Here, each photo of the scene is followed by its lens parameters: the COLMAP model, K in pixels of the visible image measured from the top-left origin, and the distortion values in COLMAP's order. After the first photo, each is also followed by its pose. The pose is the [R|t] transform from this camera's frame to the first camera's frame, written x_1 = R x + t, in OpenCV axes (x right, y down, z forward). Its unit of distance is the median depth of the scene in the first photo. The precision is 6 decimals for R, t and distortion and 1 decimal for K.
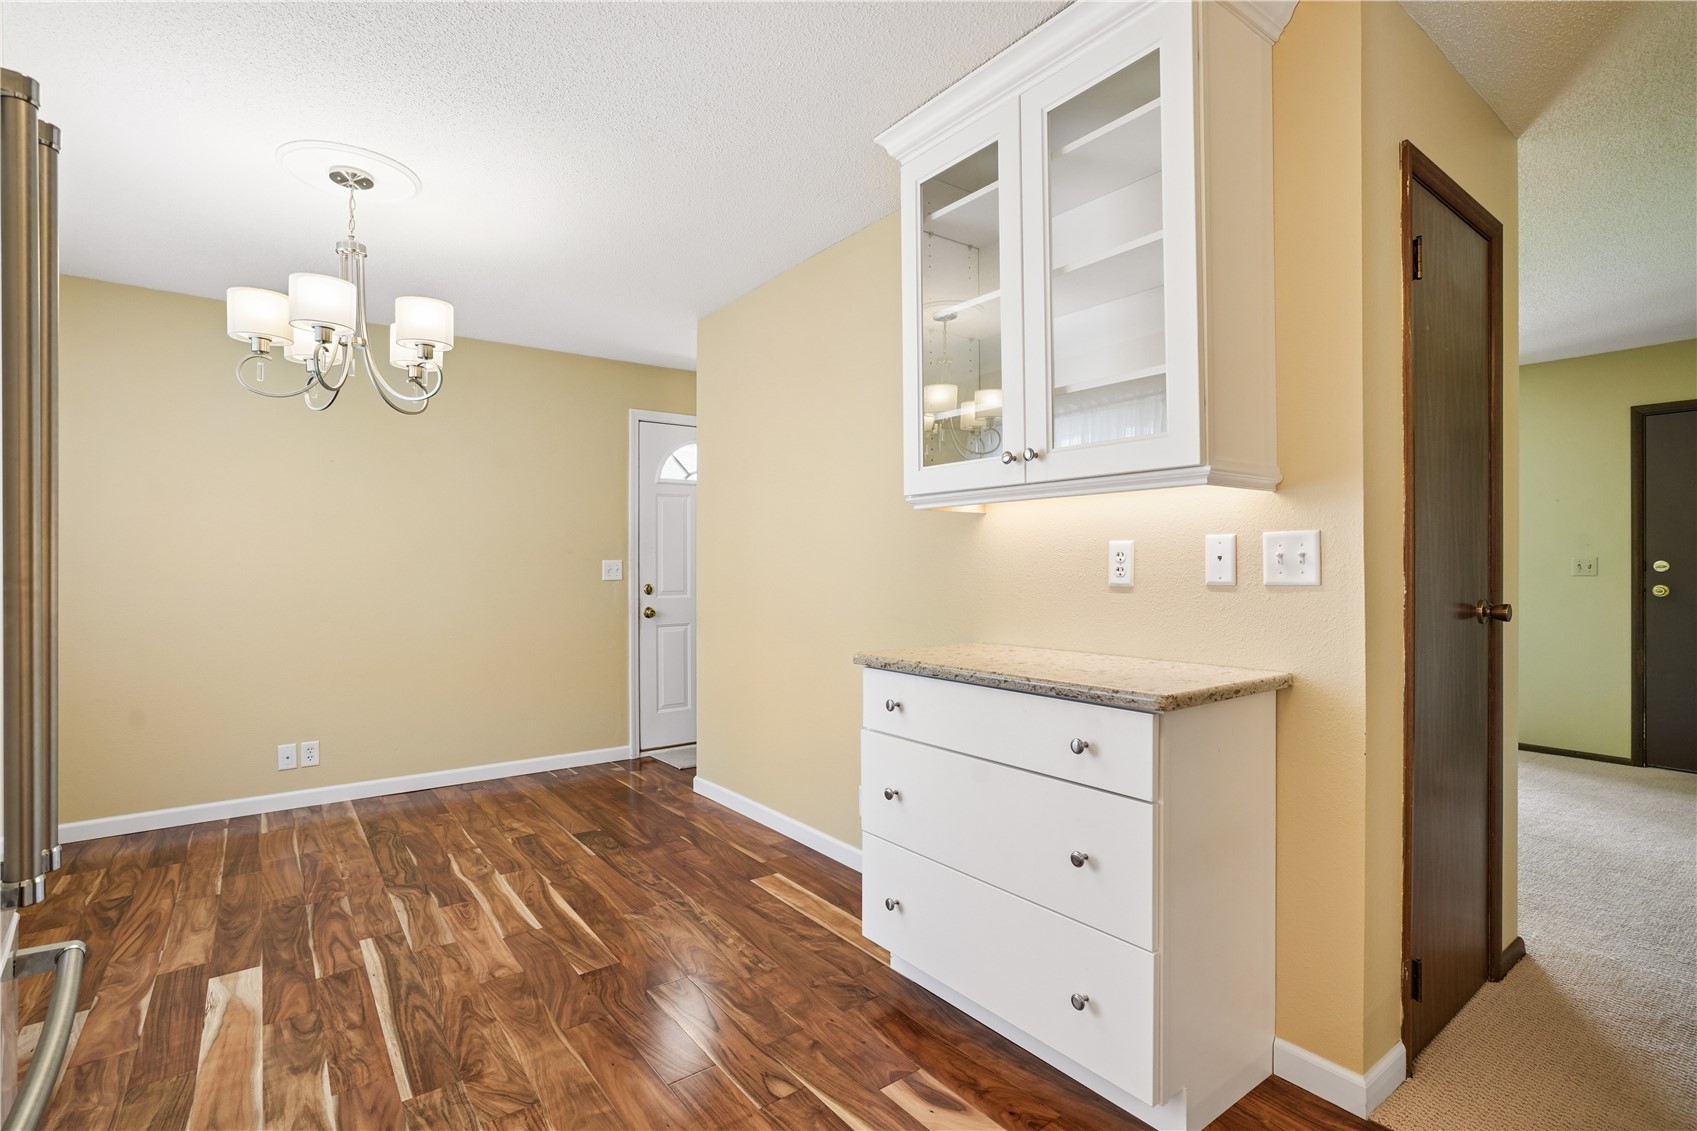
lens RADIAL K [[809.3, 0, 849.4], [0, 809.3, 570.4], [0, 0, 1]] dist [-0.038604, 0.017889]
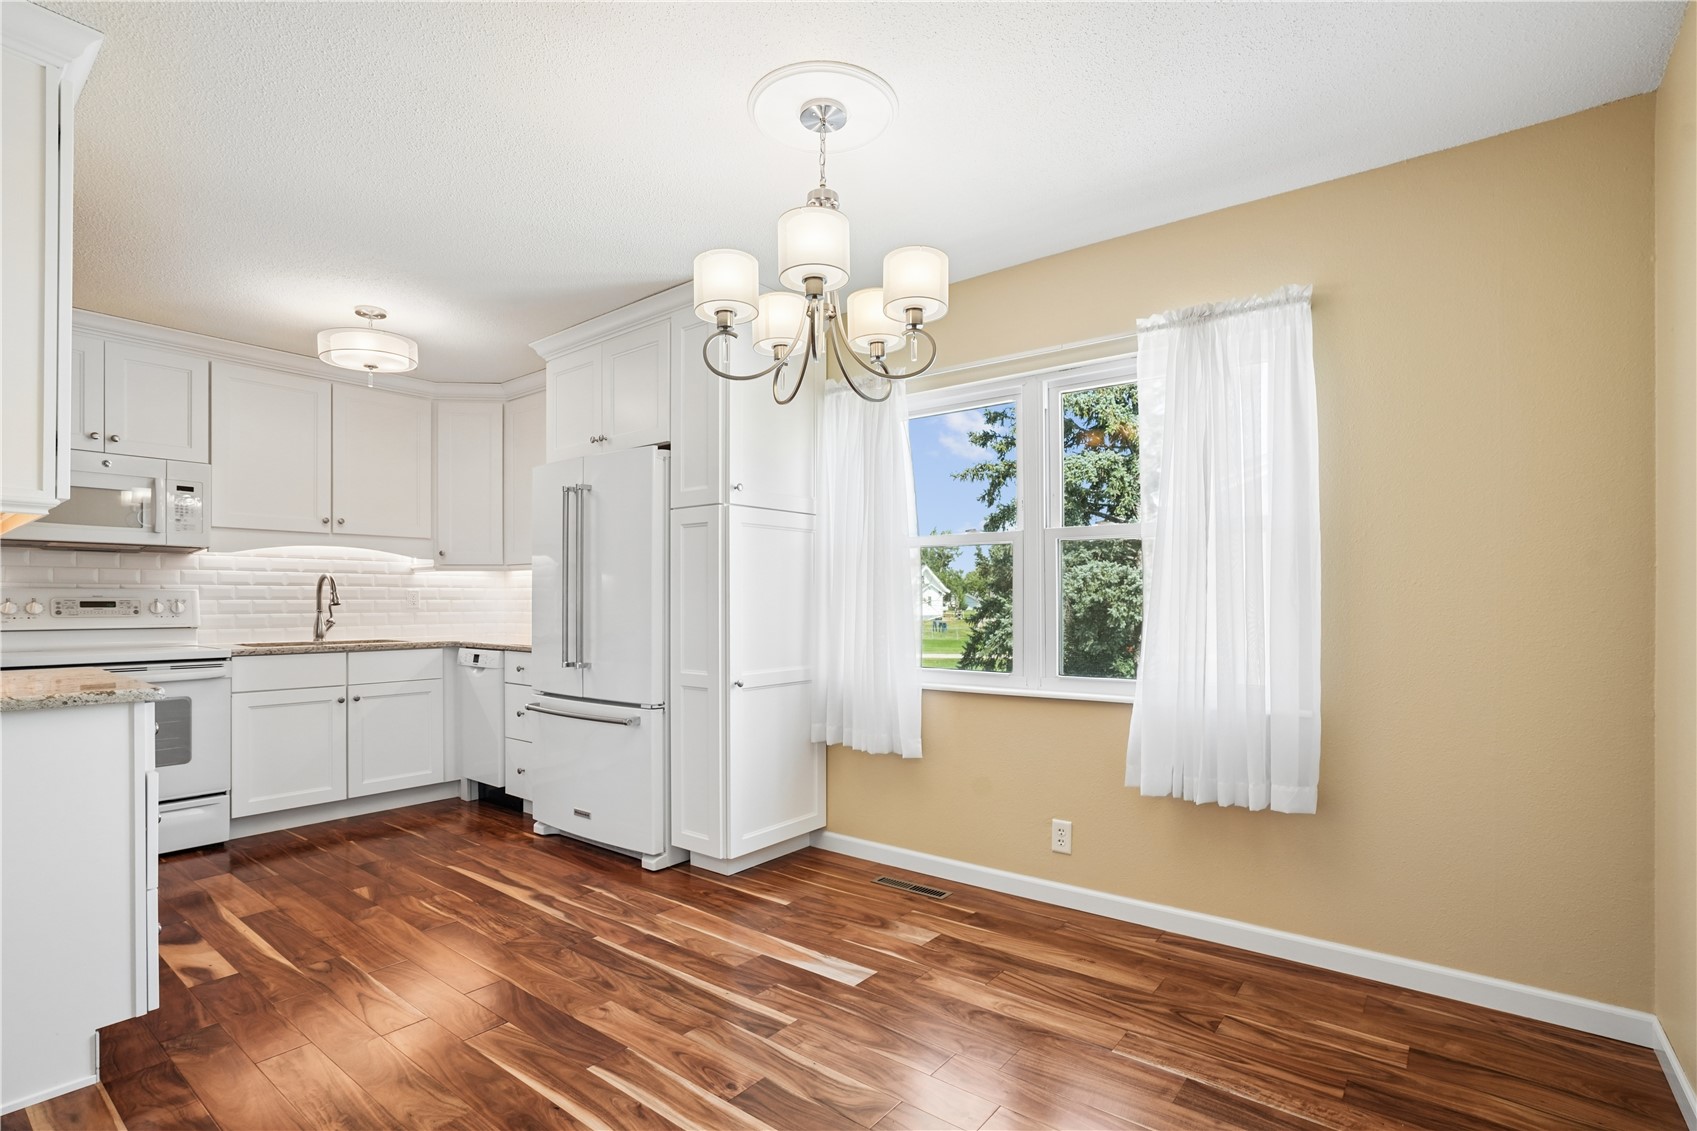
lens RADIAL K [[809.3, 0, 852.6], [0, 809.3, 598.3], [0, 0, 1]] dist [-0.038604, 0.017889]
pose [[-0.964406, 0.005547, -0.264367, -0.507638], [0.005063, 0.999984, 0.002510, 0.006098], [0.264377, 0.001082, -0.964419, 2.115251]]
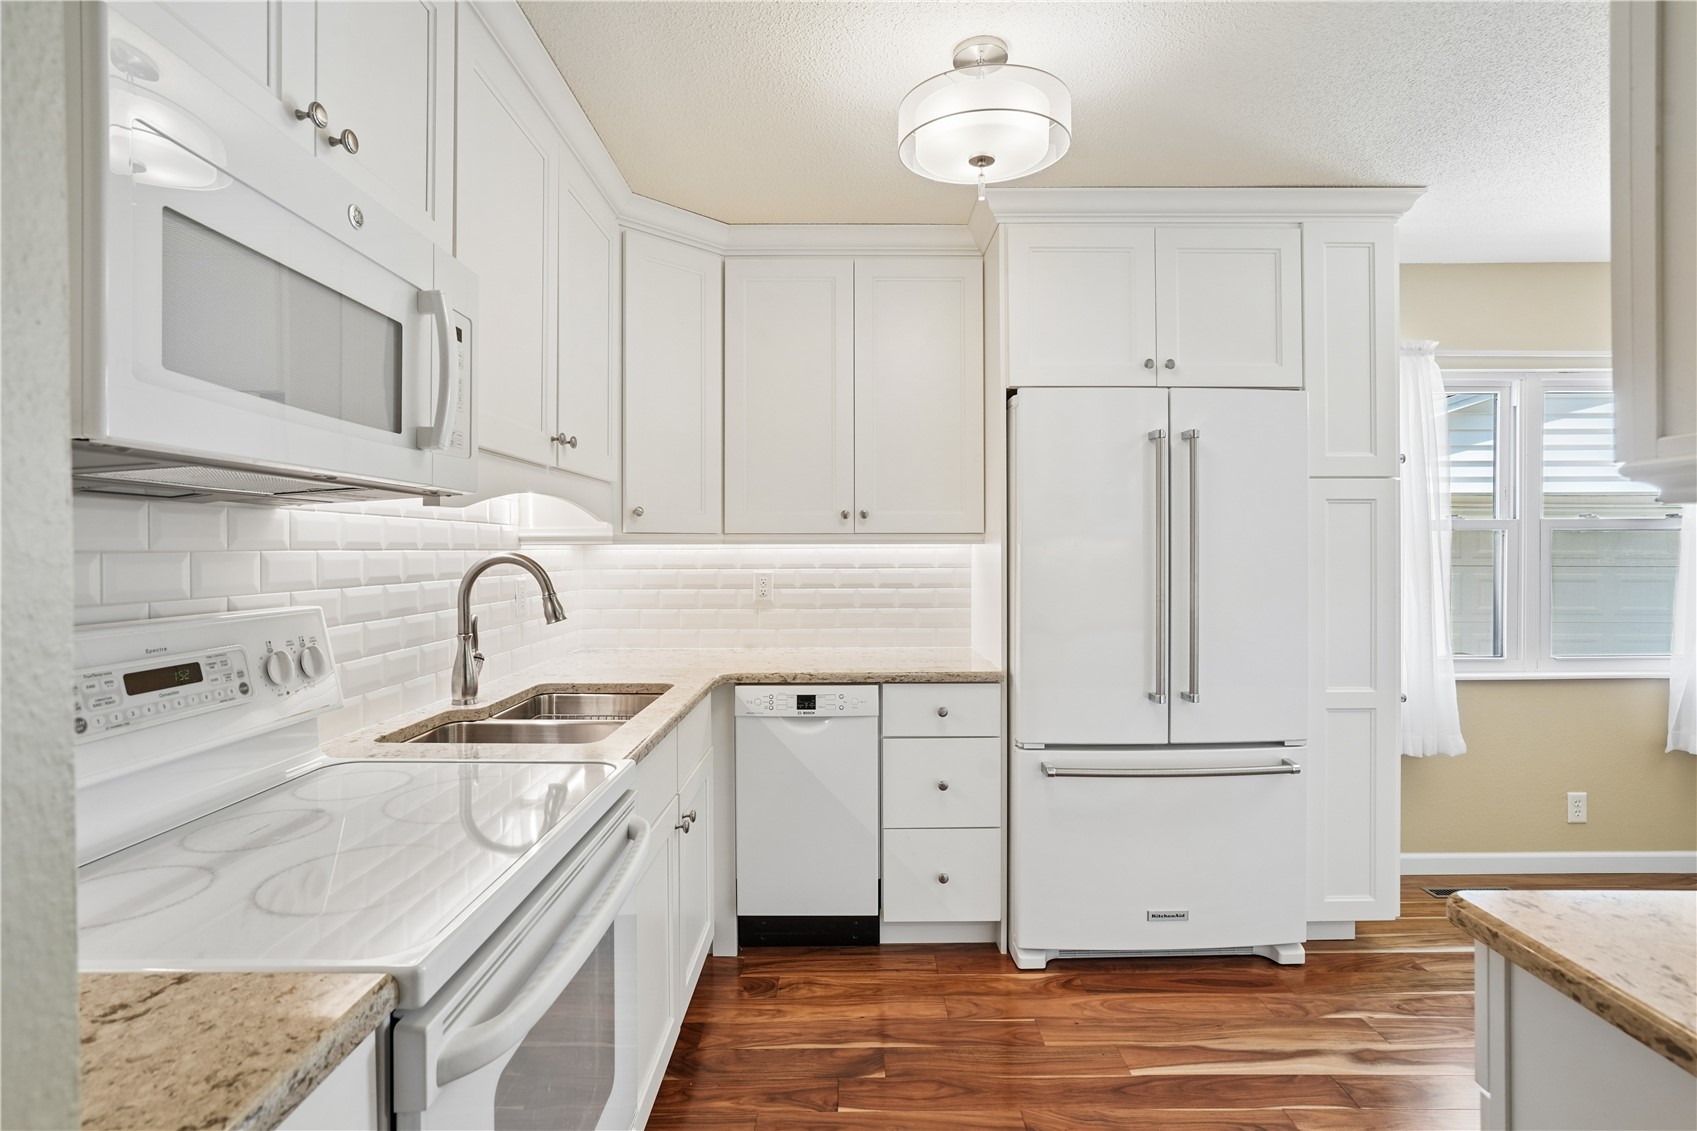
lens RADIAL K [[809.3, 0, 848.1], [0, 809.3, 543.4], [0, 0, 1]] dist [-0.038604, 0.017889]
pose [[-0.597597, 0.000832, -0.801796, 0.733208], [0.002850, 0.999995, -0.001086, -0.067243], [0.801791, -0.002934, -0.597597, 0.706002]]
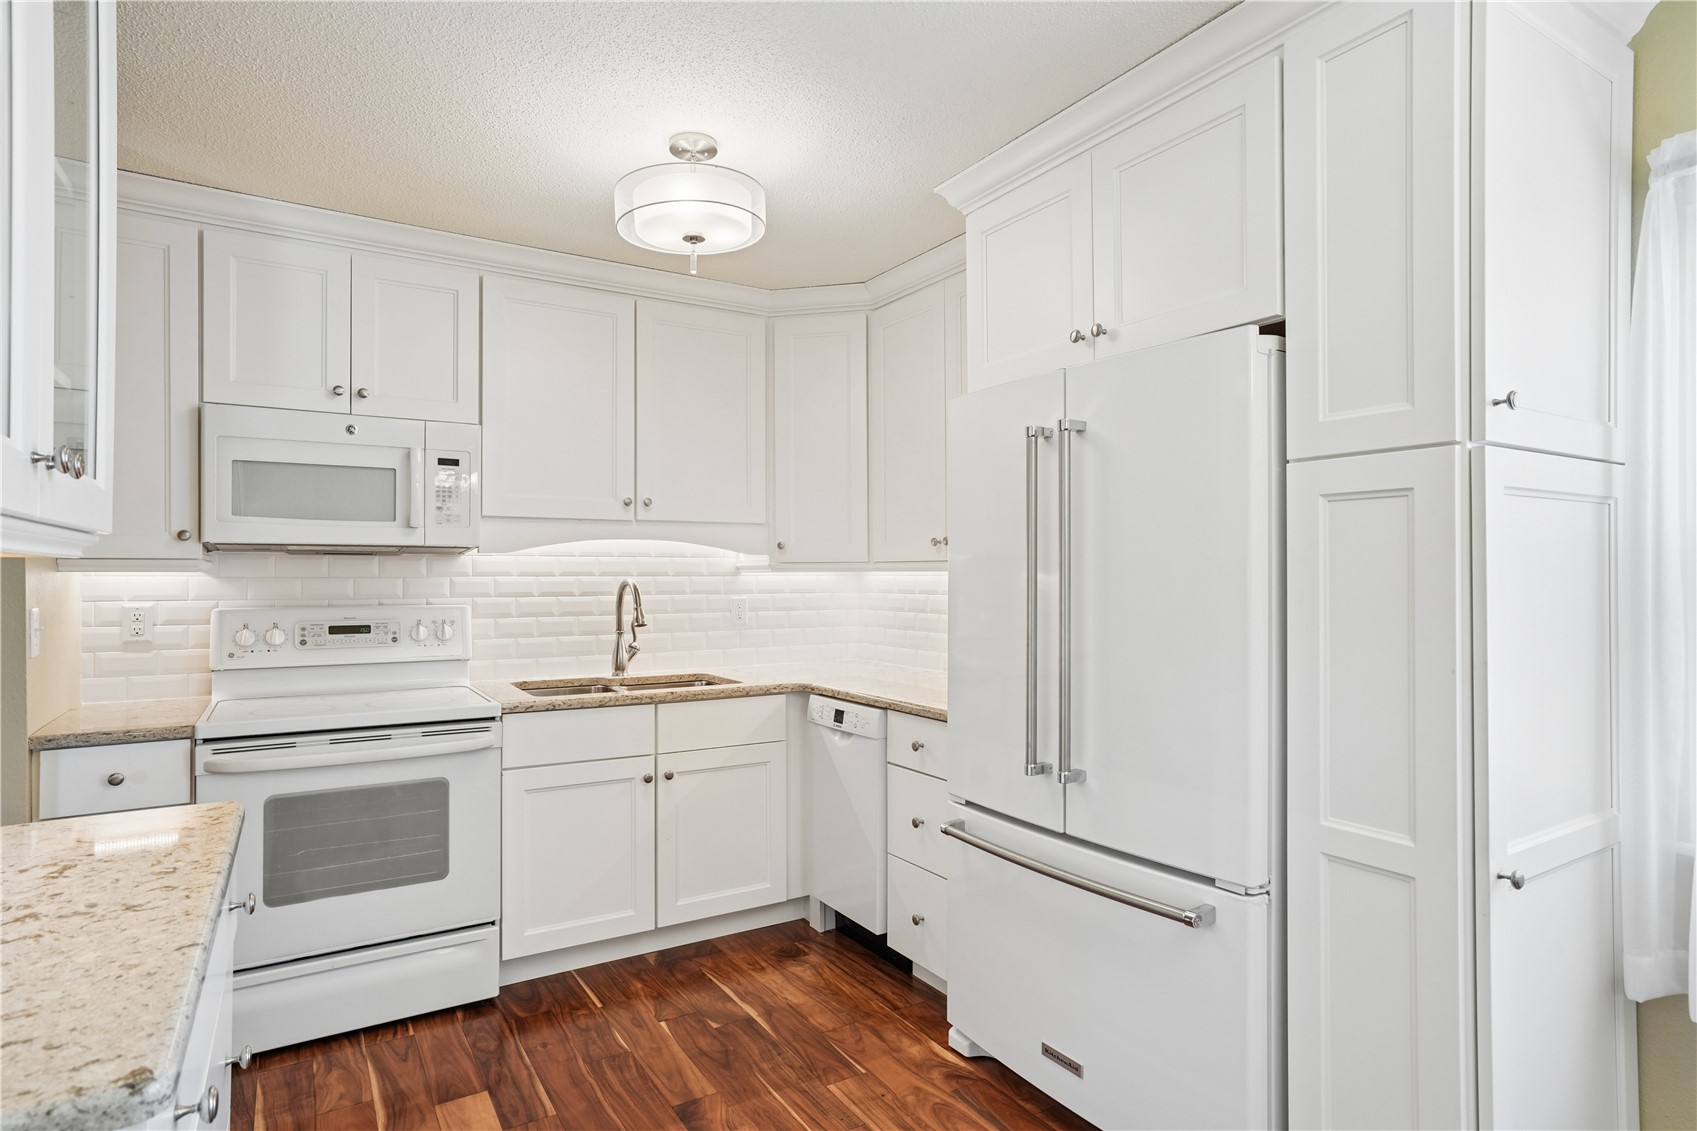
lens RADIAL K [[904.3, 0, 840.2], [0, 904.3, 563.4], [0, 0, 1]] dist [-0.014601, 0.014197]
pose [[-0.996533, 0.007519, 0.082855, -0.258426], [0.006853, 0.999942, -0.008319, -0.068590], [-0.082913, -0.007722, -0.996527, 1.361175]]
